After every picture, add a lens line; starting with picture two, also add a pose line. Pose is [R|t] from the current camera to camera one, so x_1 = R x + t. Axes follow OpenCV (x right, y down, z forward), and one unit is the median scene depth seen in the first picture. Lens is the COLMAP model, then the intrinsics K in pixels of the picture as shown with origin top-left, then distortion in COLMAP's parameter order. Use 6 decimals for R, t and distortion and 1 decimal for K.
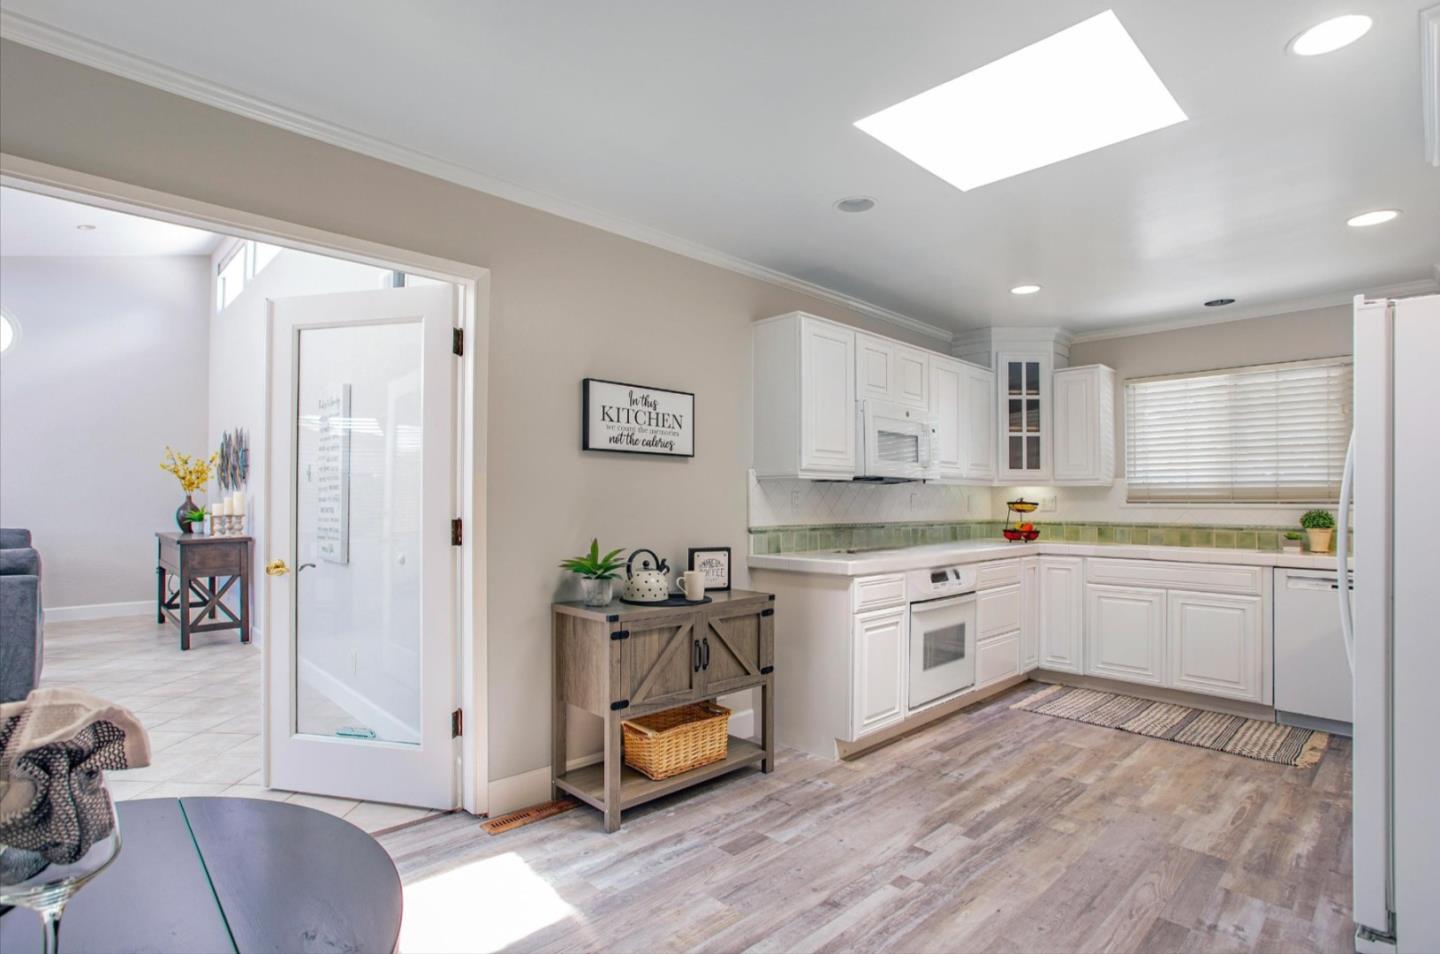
lens RADIAL K [[707.9, 0, 713.0], [0, 707.9, 486.6], [0, 0, 1]] dist [-0.021213, 0.010146]
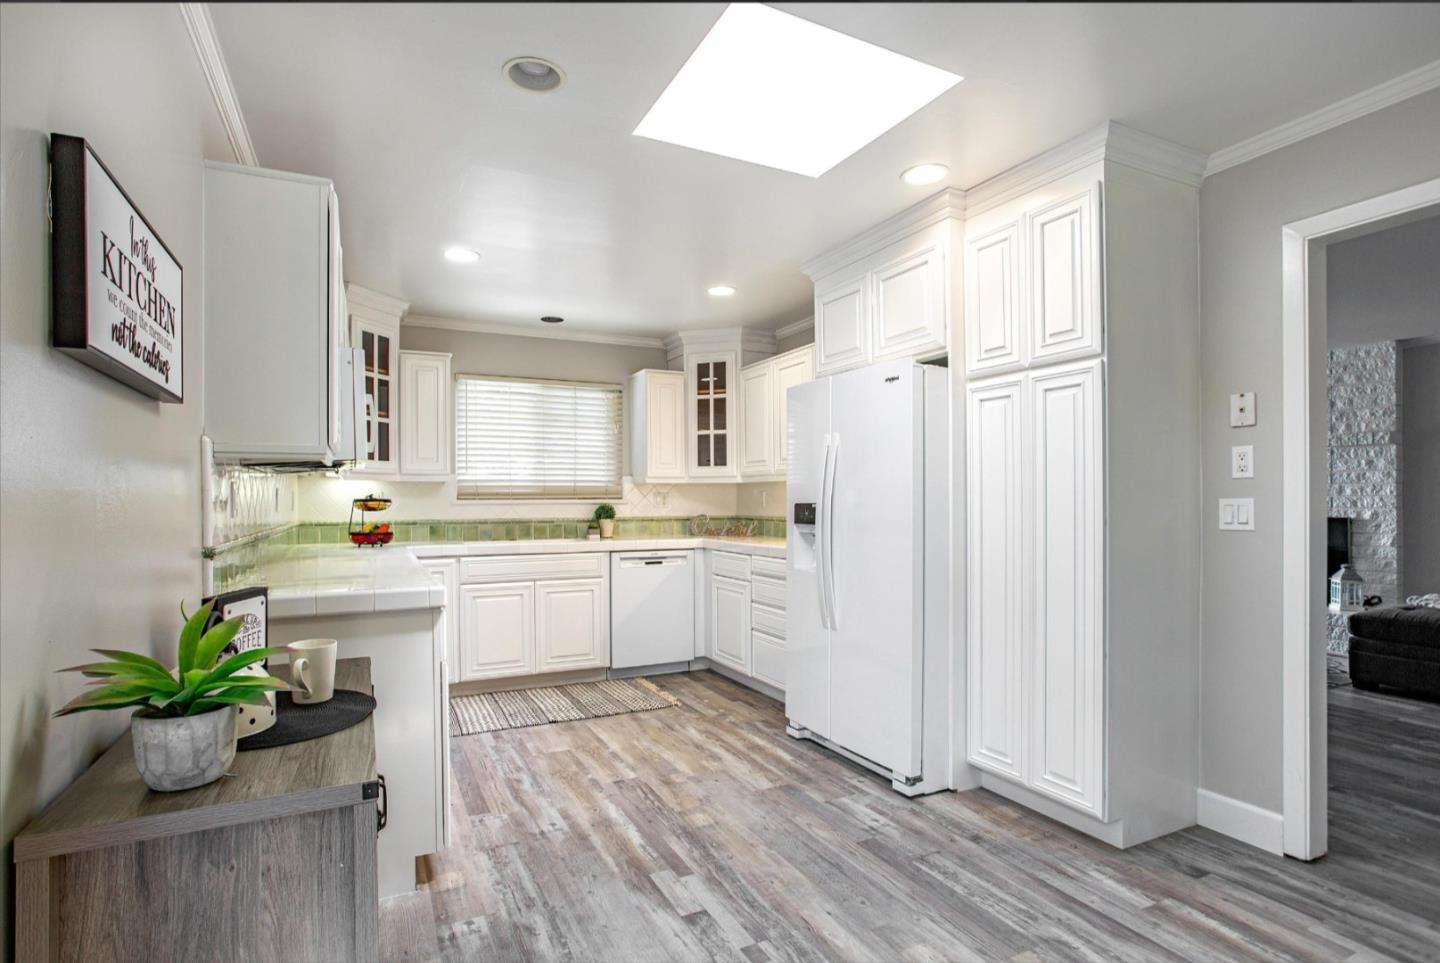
lens RADIAL K [[707.9, 0, 704.9], [0, 707.9, 496.4], [0, 0, 1]] dist [-0.021213, 0.010146]
pose [[0.298884, 0.002149, 0.954287, -0.373694], [-0.022740, 0.999730, 0.004871, 0.009418], [-0.954018, -0.023156, 0.298852, 0.554641]]
